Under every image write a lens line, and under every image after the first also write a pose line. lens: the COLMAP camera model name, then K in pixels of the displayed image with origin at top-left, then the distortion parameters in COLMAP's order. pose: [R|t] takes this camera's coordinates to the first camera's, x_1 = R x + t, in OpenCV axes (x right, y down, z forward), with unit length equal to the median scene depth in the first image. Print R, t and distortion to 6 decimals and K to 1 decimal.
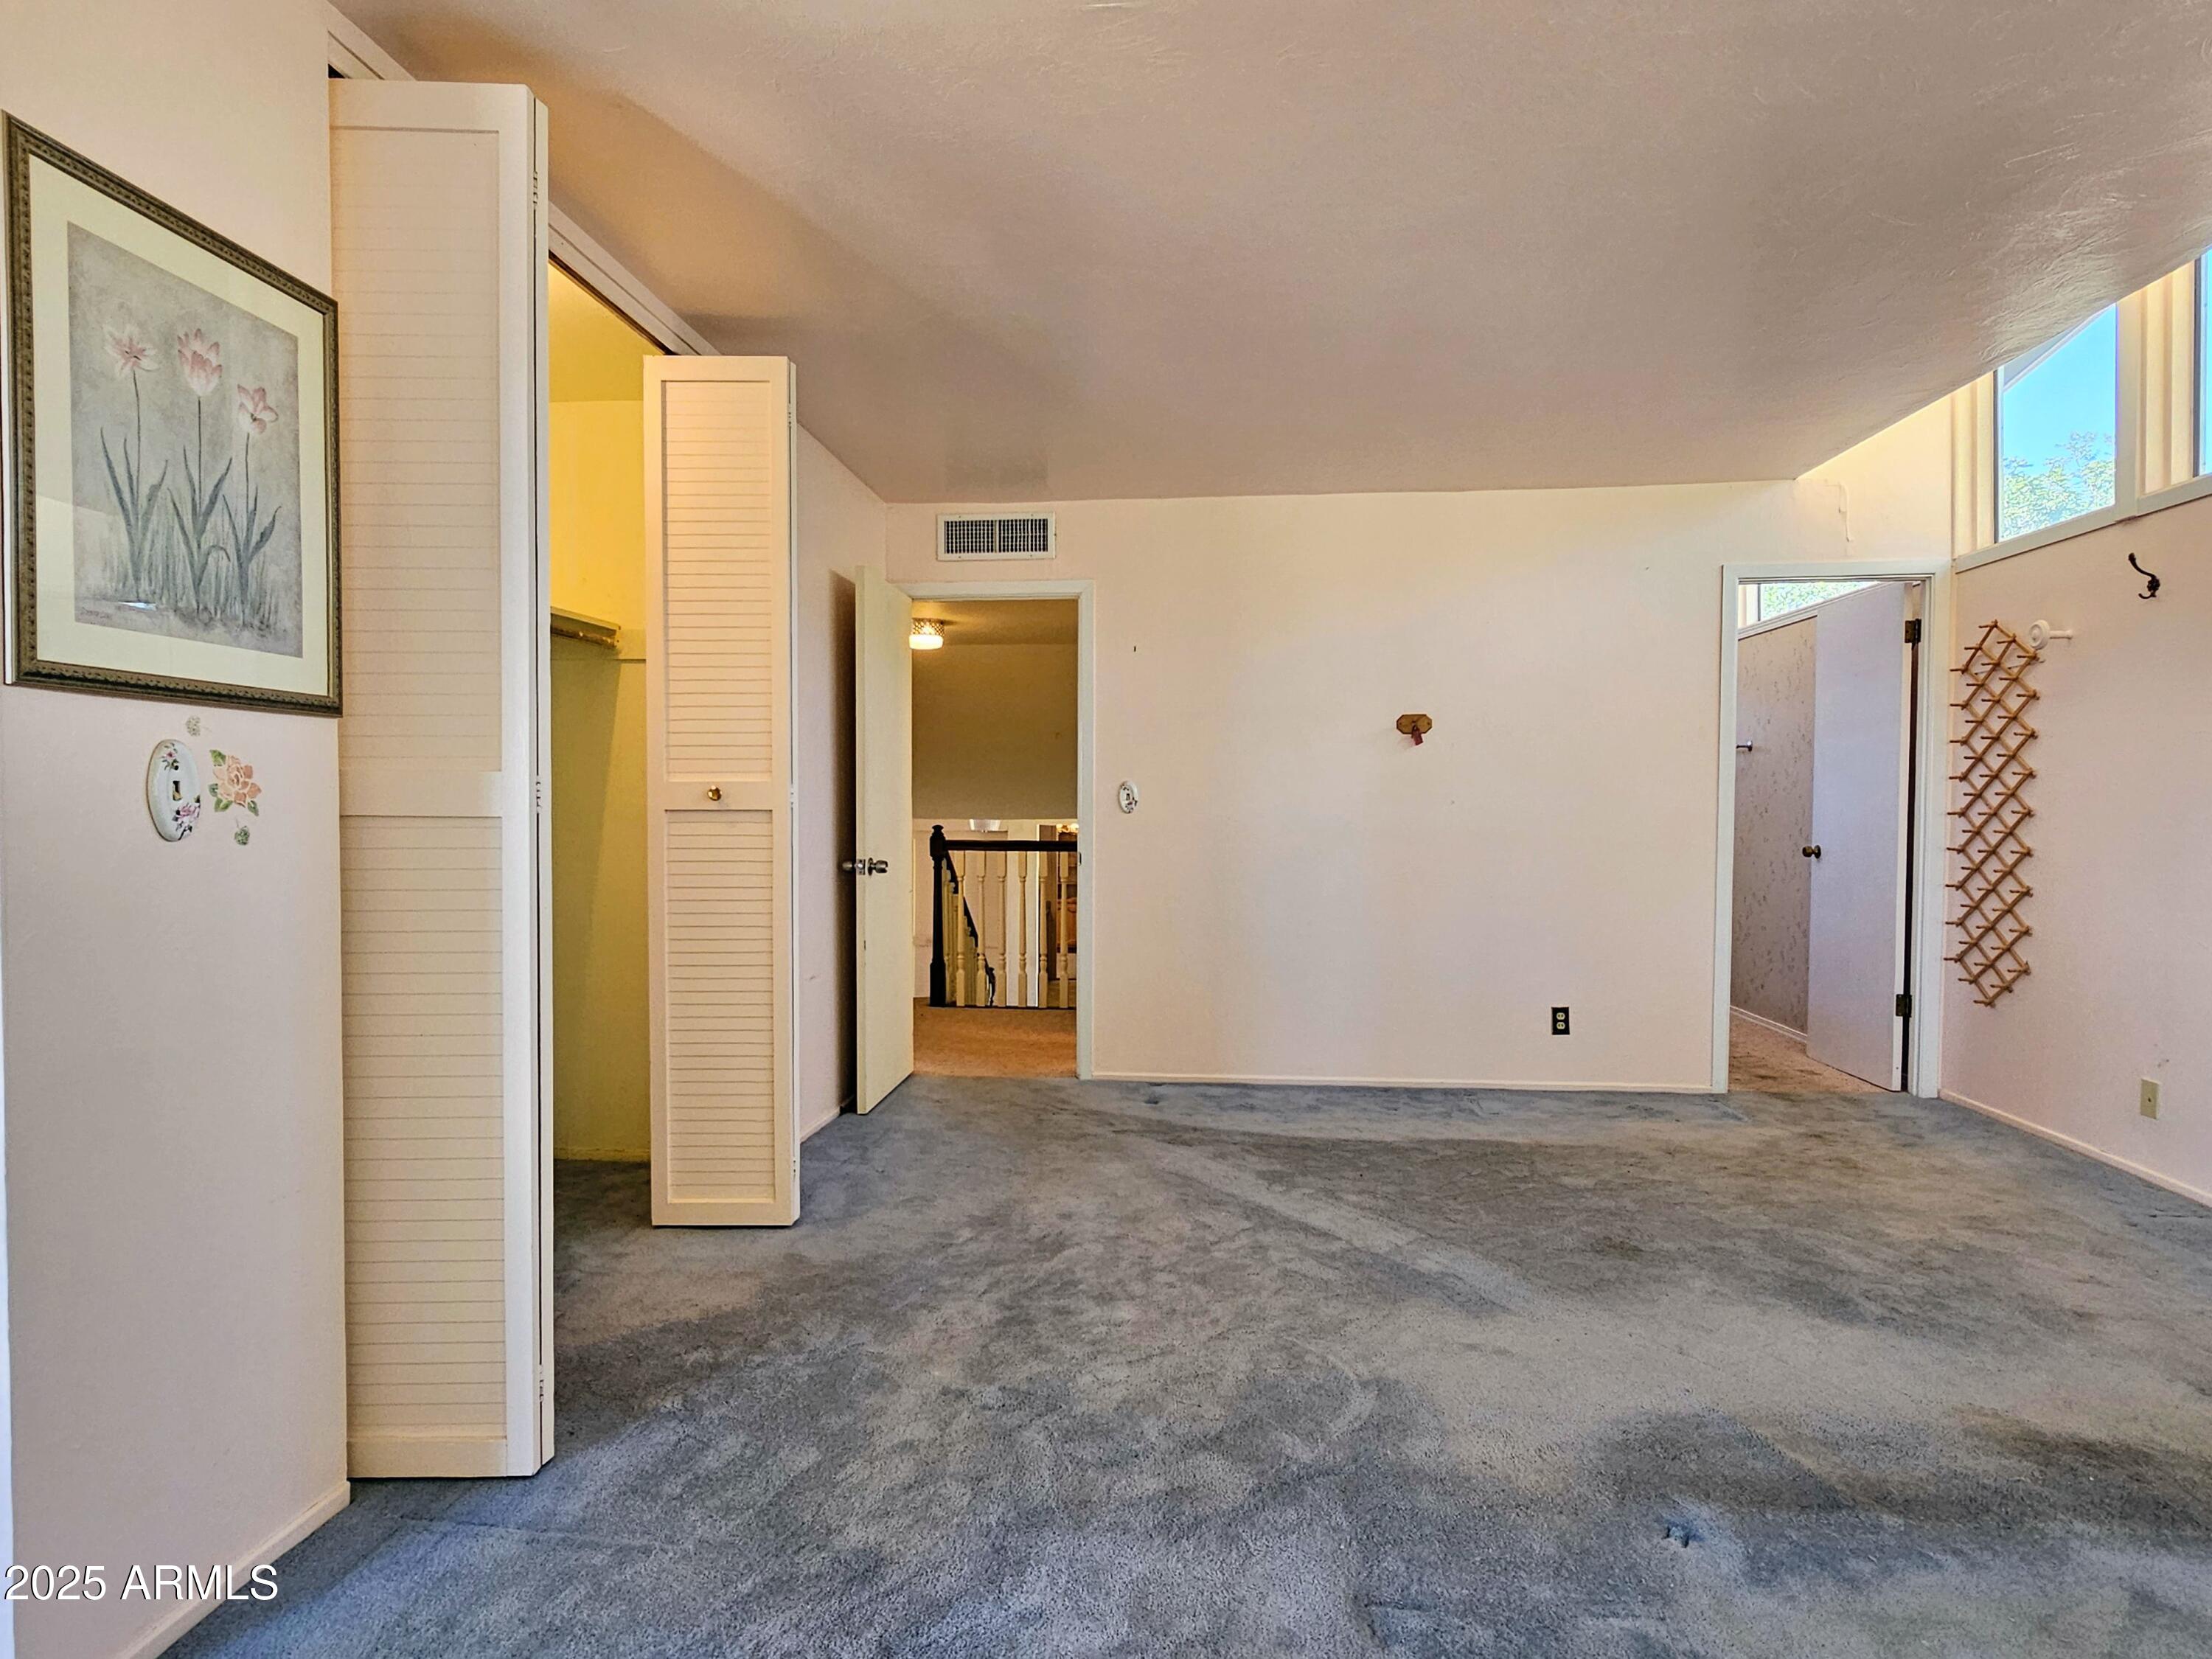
lens RADIAL K [[1264.9, 0, 1106.4], [0, 1264.9, 832.1], [0, 0, 1]] dist [0.001292, -0.000135]
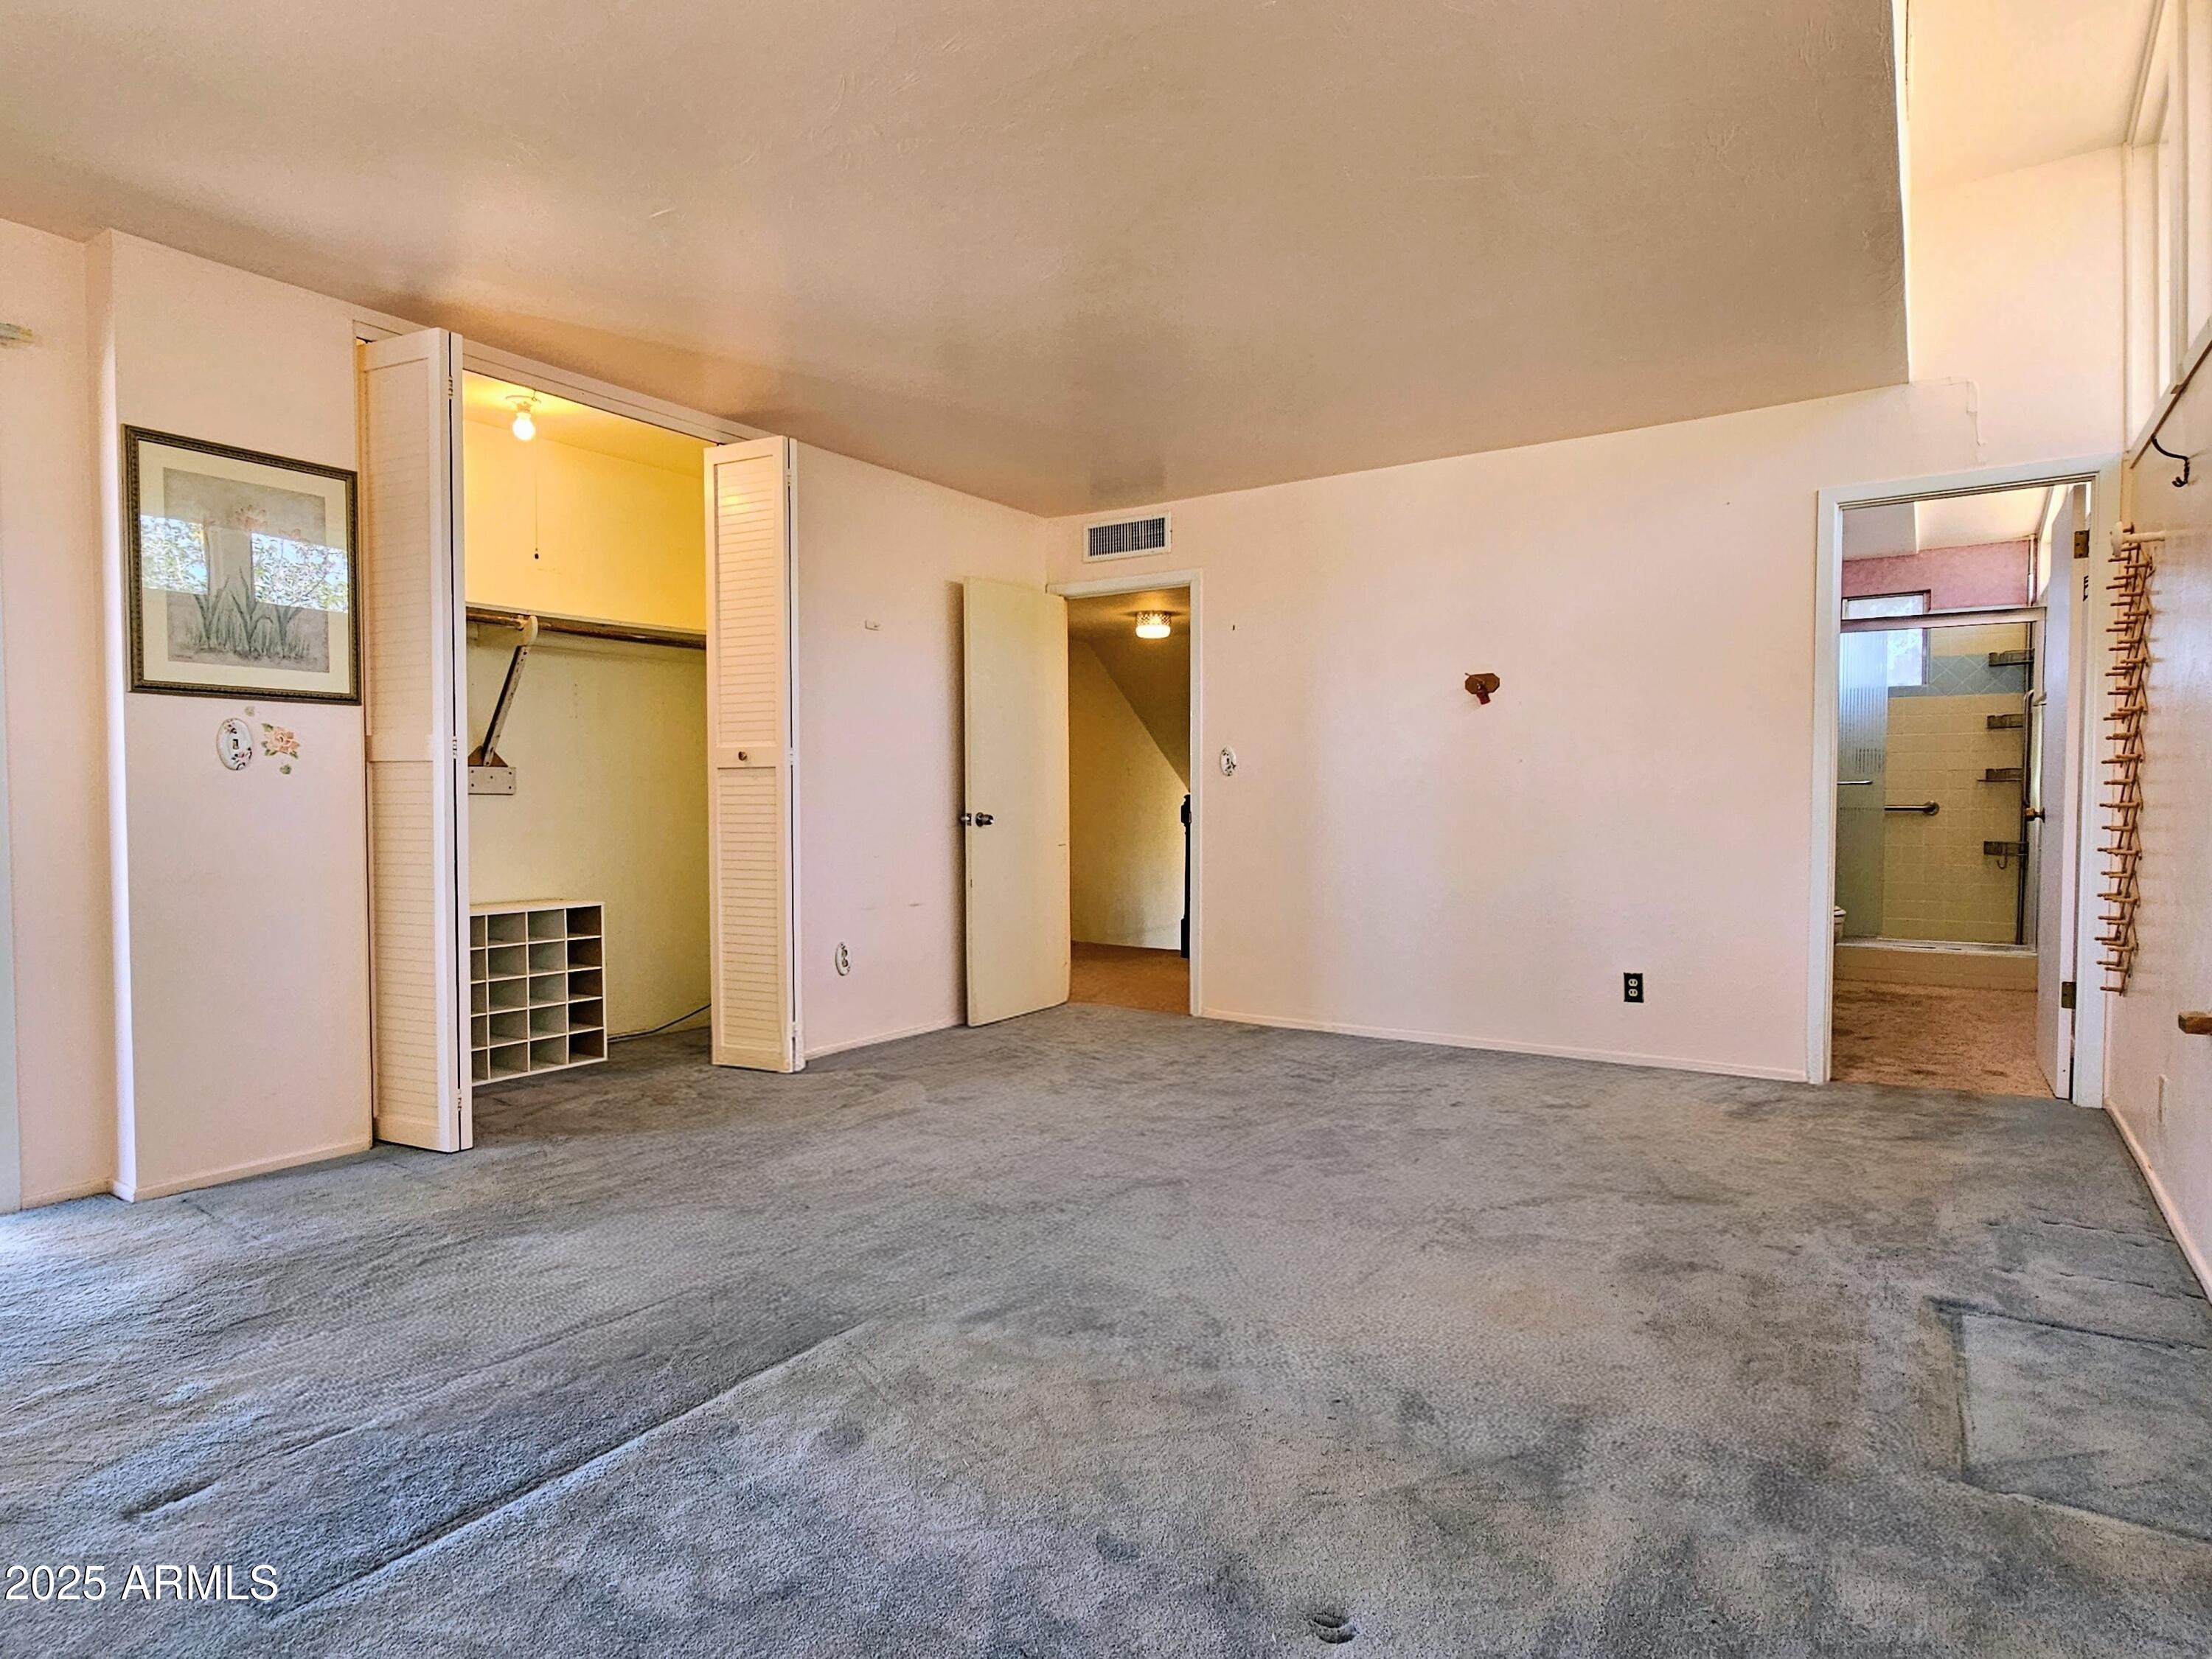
lens RADIAL K [[1264.9, 0, 1084.3], [0, 1264.9, 826.4], [0, 0, 1]] dist [0.001292, -0.000135]
pose [[0.883286, 0.006076, -0.468796, 0.671018], [-0.005102, 0.999981, 0.003348, 0.040593], [0.468808, -0.000565, 0.883300, -0.055256]]
